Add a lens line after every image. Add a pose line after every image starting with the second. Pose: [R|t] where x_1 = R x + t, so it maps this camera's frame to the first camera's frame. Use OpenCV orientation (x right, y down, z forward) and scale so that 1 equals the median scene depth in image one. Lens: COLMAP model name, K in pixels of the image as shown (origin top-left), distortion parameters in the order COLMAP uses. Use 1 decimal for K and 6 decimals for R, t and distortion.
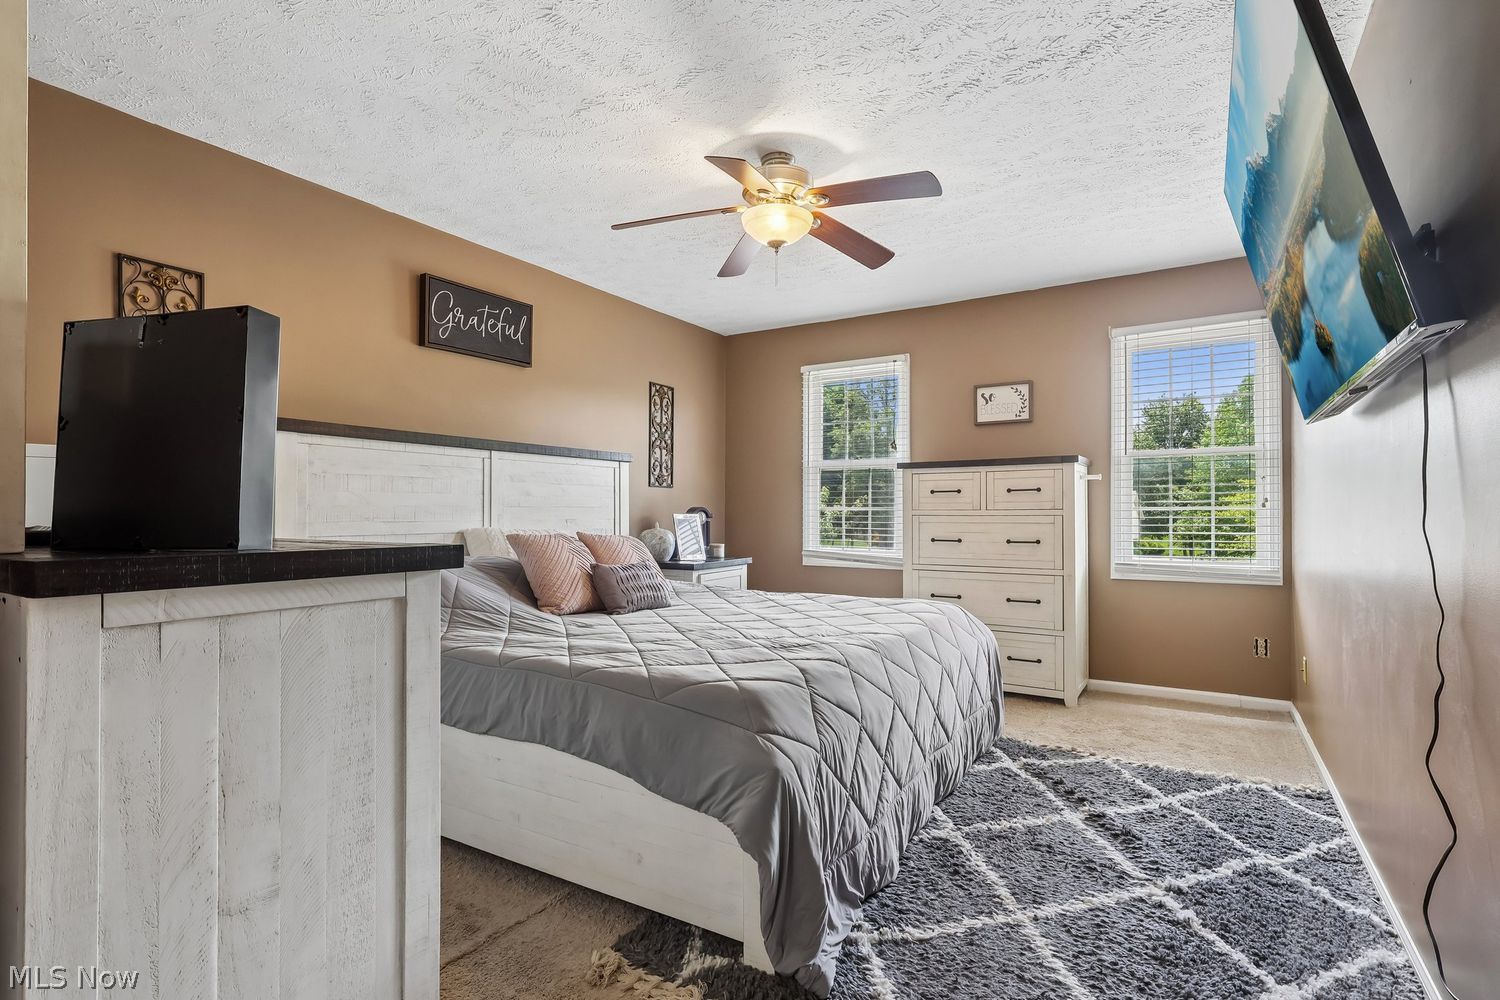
lens RADIAL K [[720.7, 0, 750.0], [0, 720.7, 500.0], [0, 0, 1]] dist [-0.054491, 0.018428]
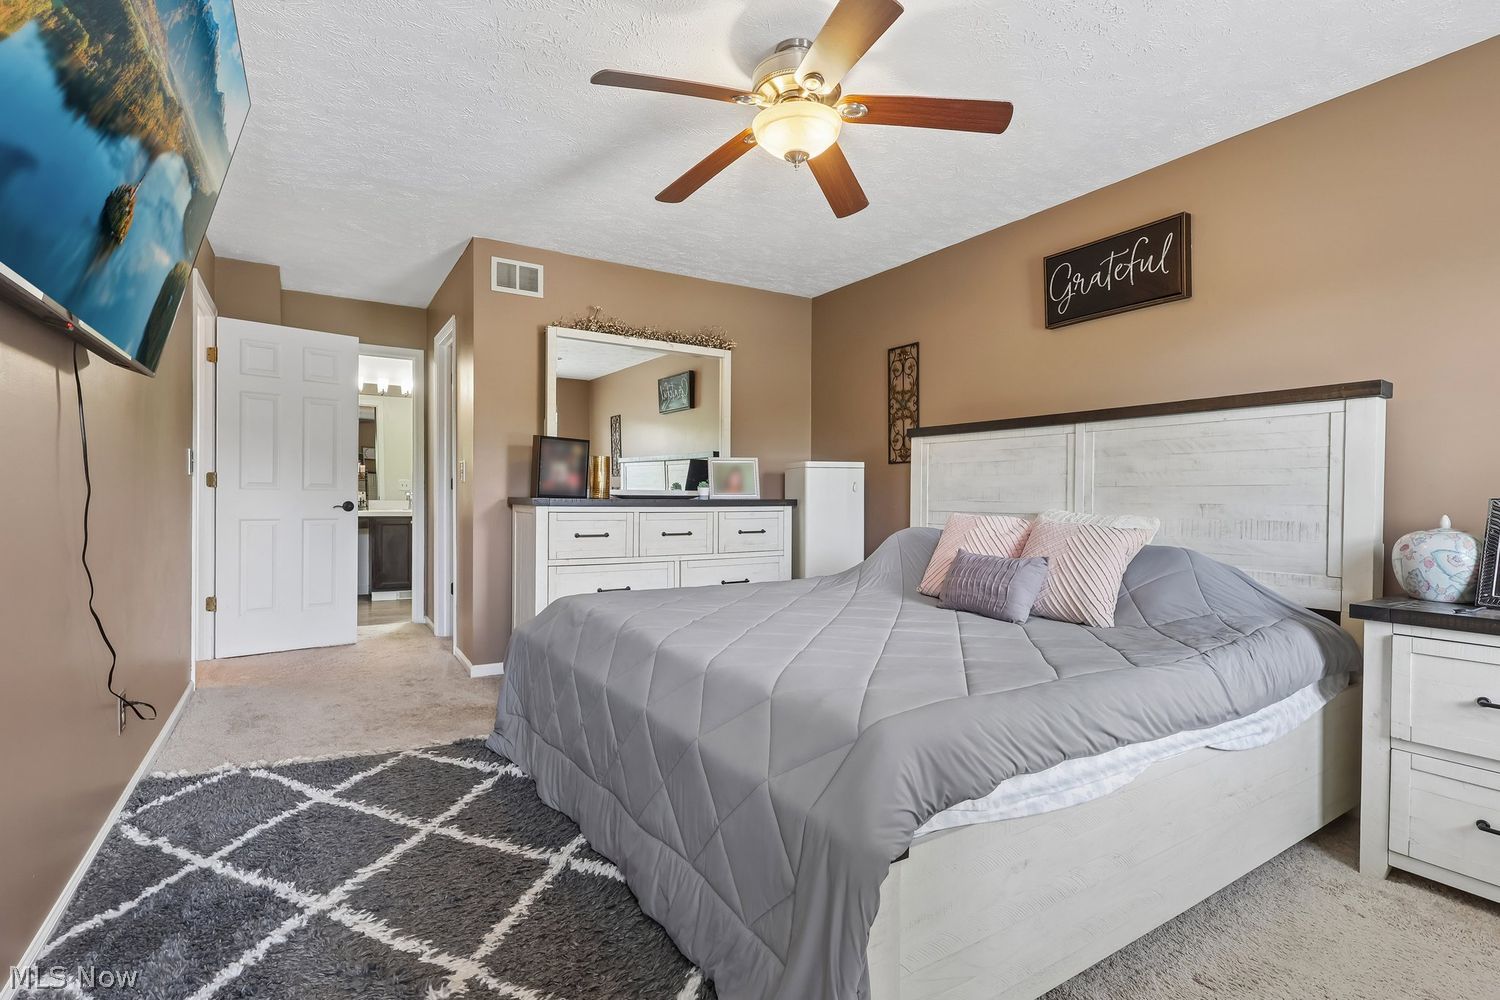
lens RADIAL K [[702.6, 0, 746.8], [0, 702.6, 502.8], [0, 0, 1]] dist [-0.016986, 0.016892]
pose [[-0.443092, 0.011188, -0.896406, 0.709373], [0.017350, 0.999842, 0.003903, 0.022081], [0.896308, -0.013824, -0.443216, 1.185590]]
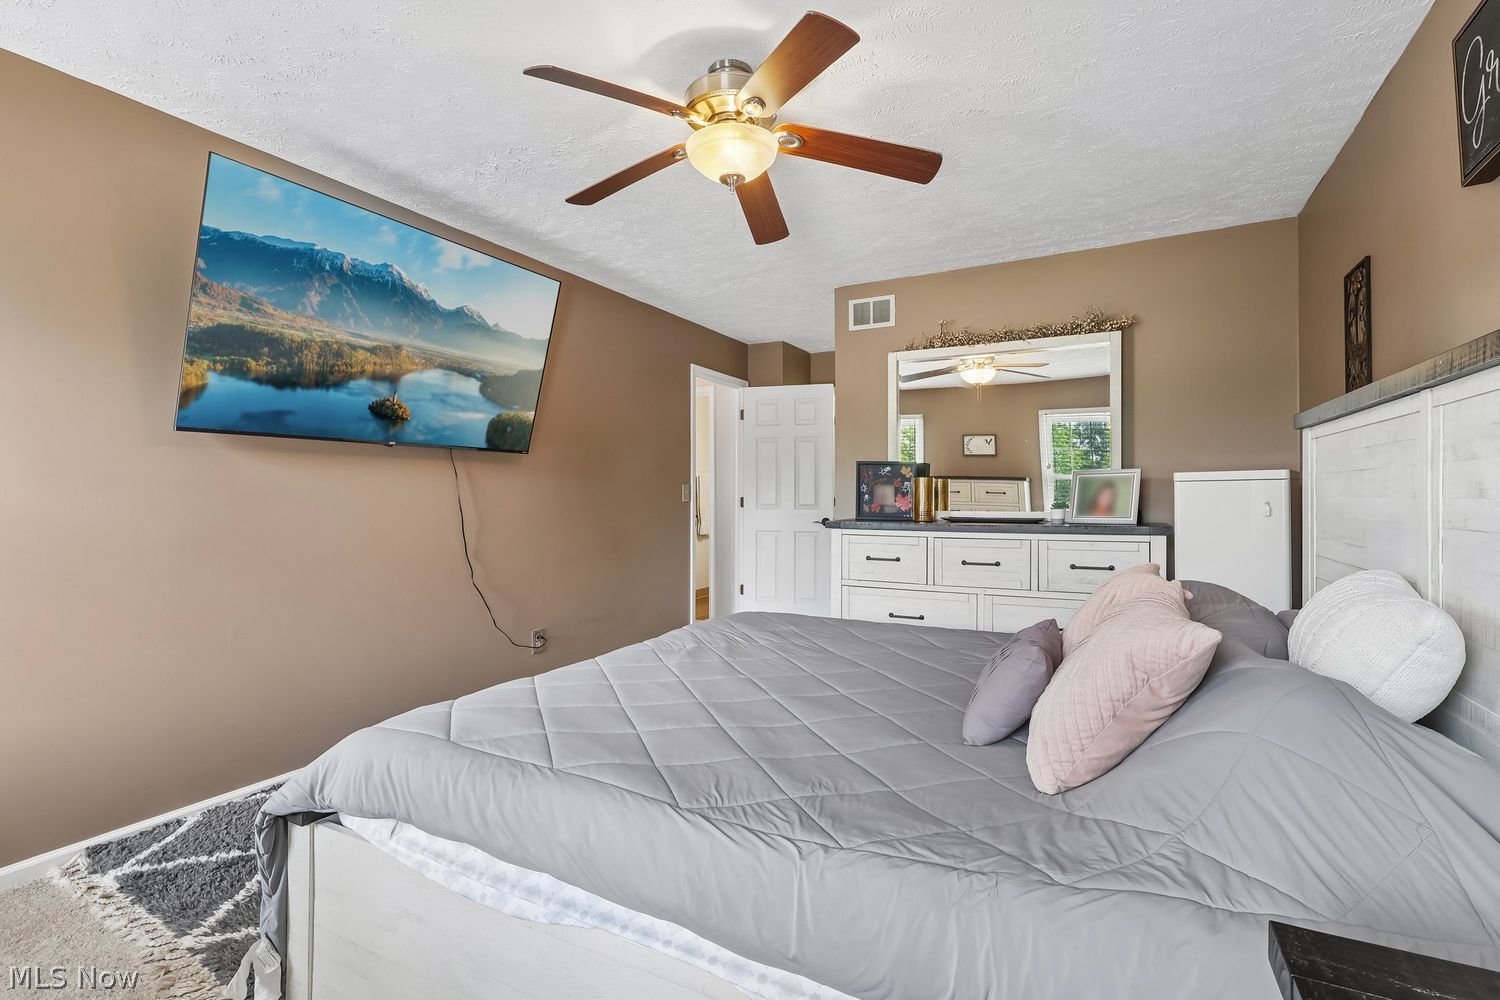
lens RADIAL K [[702.6, 0, 746.8], [0, 702.6, 502.8], [0, 0, 1]] dist [-0.016986, 0.016892]
pose [[-0.997677, 0.010079, -0.067368, 0.061315], [0.010827, 0.999884, -0.010743, -0.008655], [0.067252, -0.011448, -0.997670, 1.613725]]
